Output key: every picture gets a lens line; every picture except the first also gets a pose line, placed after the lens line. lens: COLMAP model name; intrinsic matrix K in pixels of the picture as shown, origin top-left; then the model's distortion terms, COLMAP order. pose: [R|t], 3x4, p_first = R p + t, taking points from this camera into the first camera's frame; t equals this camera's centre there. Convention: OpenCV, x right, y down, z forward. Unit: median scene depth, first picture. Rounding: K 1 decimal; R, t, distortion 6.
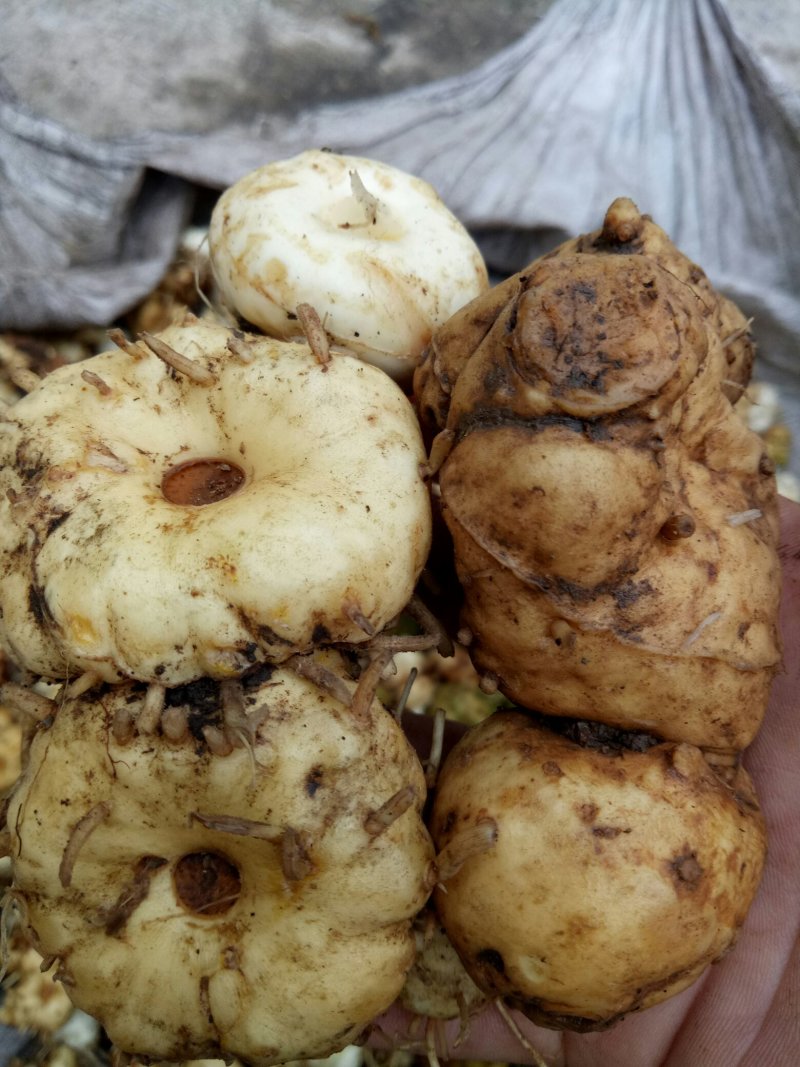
lens RADIAL K [[784.8, 0, 393.3], [0, 784.8, 543.0], [0, 0, 1]] dist [-0.032680, 0.011909]
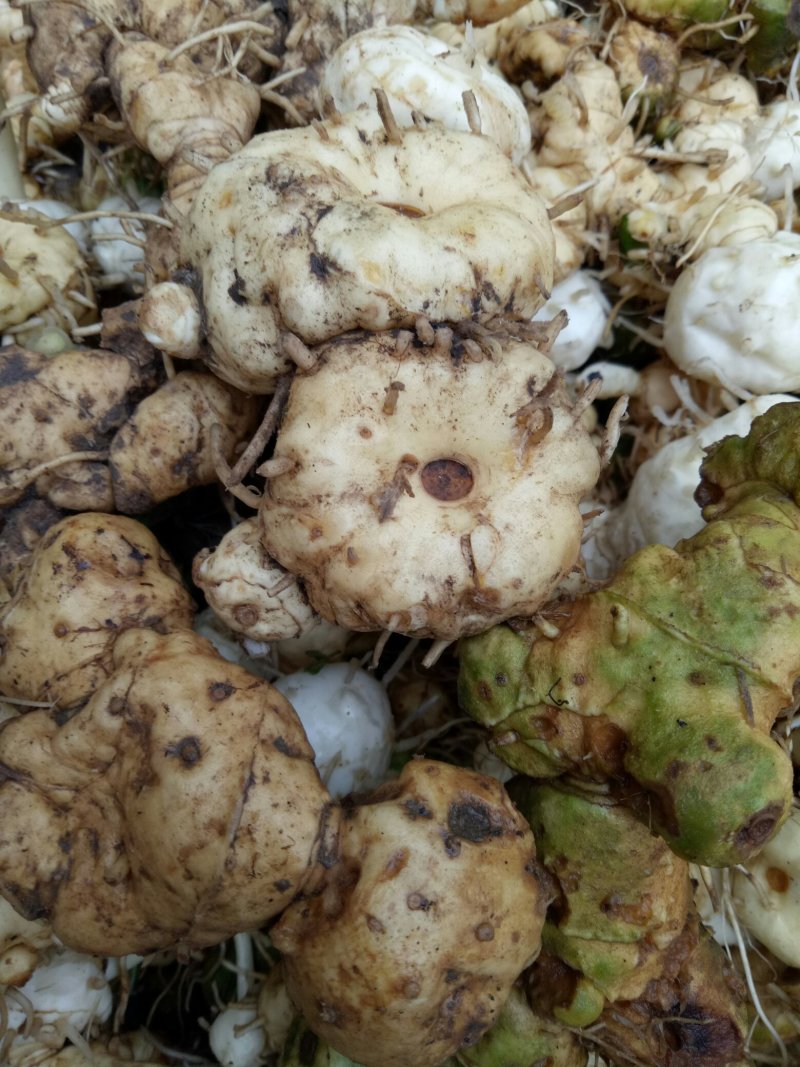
lens RADIAL K [[784.8, 0, 390.7], [0, 784.8, 542.7], [0, 0, 1]] dist [-0.032680, 0.011909]
pose [[0.953029, -0.045103, 0.299503, -0.753985], [0.068165, 0.995422, -0.067000, 0.637580], [-0.295110, 0.084268, 0.951740, -0.251625]]
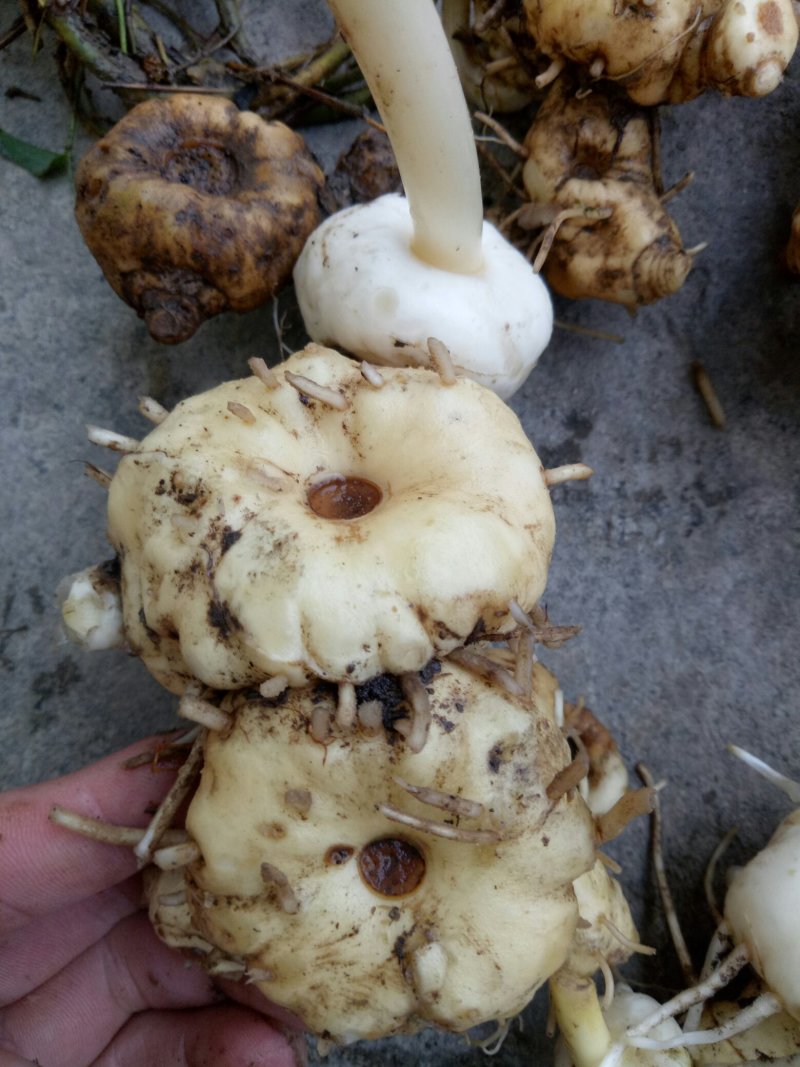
lens RADIAL K [[784.8, 0, 392.2], [0, 784.8, 545.0], [0, 0, 1]] dist [-0.032680, 0.011909]
pose [[0.991611, -0.064677, 0.111915, -0.335146], [0.068625, 0.997136, -0.031787, 0.028200], [-0.109539, 0.039201, 0.993209, -0.088807]]
